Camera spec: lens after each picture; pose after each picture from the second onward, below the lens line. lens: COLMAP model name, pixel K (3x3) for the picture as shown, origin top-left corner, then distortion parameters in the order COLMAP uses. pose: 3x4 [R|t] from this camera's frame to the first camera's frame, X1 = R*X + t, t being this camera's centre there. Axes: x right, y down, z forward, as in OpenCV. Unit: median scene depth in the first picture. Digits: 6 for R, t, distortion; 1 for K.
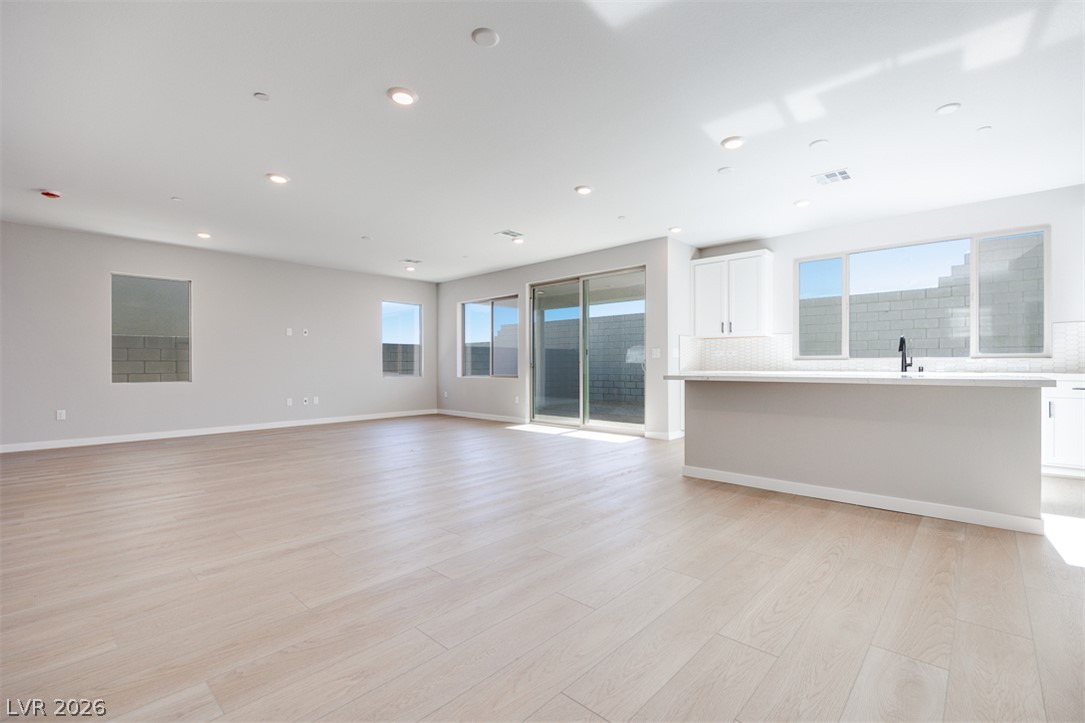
lens RADIAL K [[473.9, 0, 568.1], [0, 473.9, 364.2], [0, 0, 1]] dist [-0.009241, -0.000084]
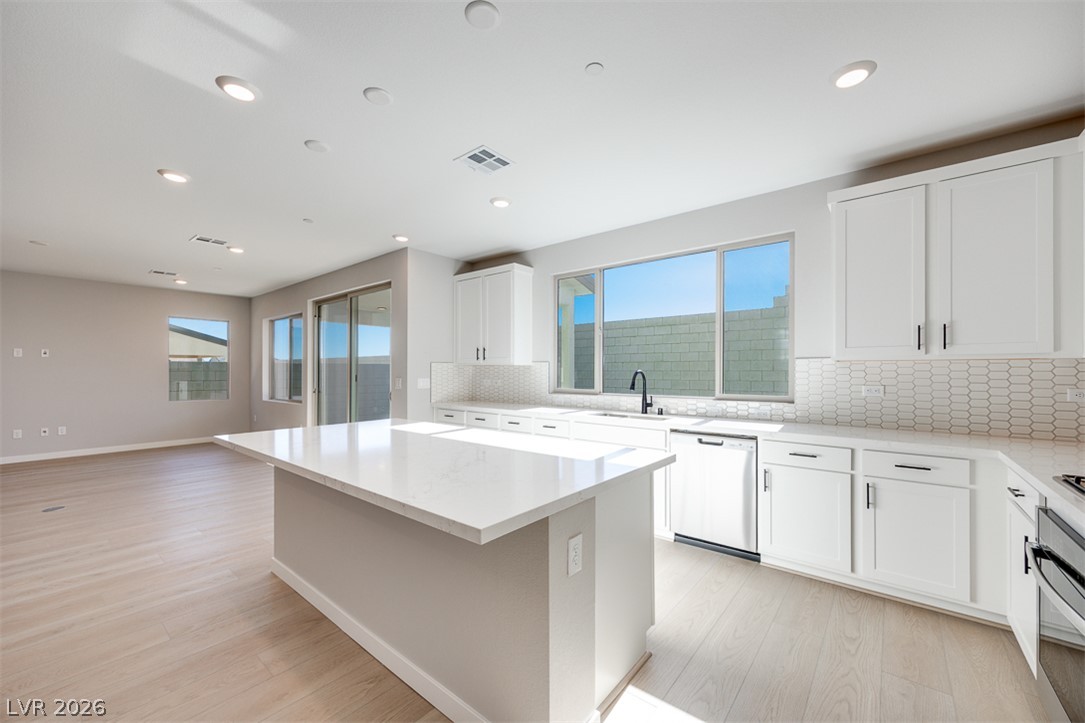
lens RADIAL K [[421.1, 0, 548.4], [0, 421.1, 370.1], [0, 0, 1]] dist [-0.001044, -0.000092]
pose [[0.999029, 0.003257, 0.043929, 0.443221], [-0.003216, 0.999994, -0.001008, -0.049946], [-0.043932, 0.000866, 0.999034, 0.239353]]
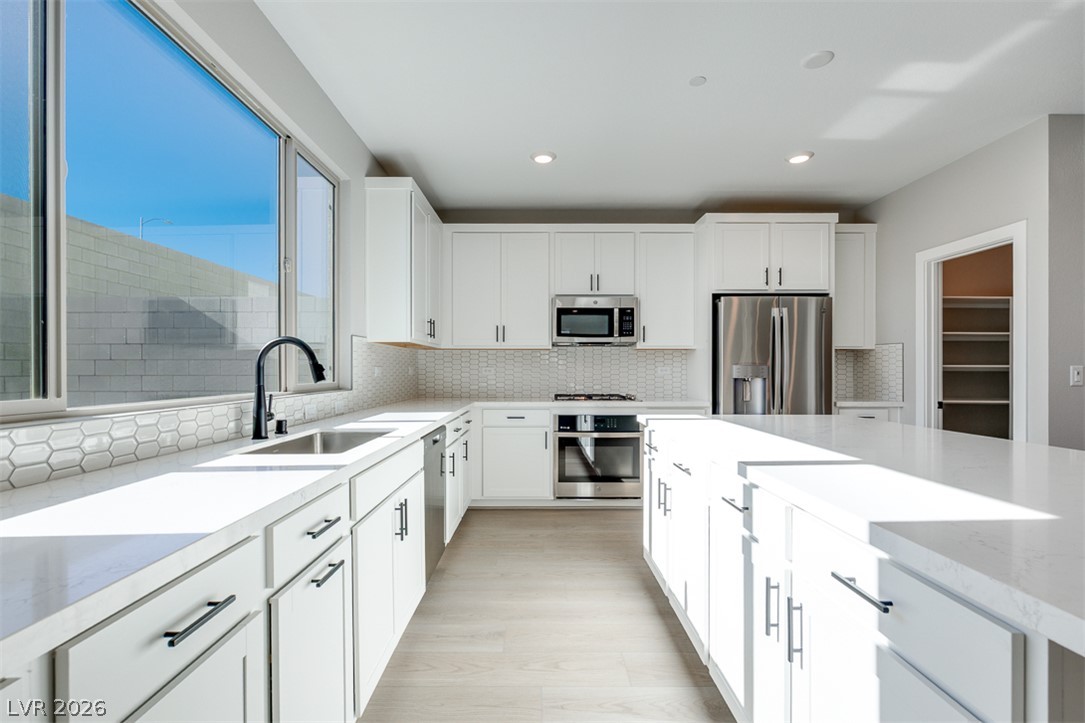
lens RADIAL K [[490.5, 0, 530.3], [0, 490.5, 368.3], [0, 0, 1]] dist [0.034656, 0.000227]
pose [[-0.650366, 0.002621, 0.759616, 0.263699], [-0.000580, 0.999992, -0.003947, -0.029685], [-0.759621, -0.003007, -0.650359, 0.937964]]
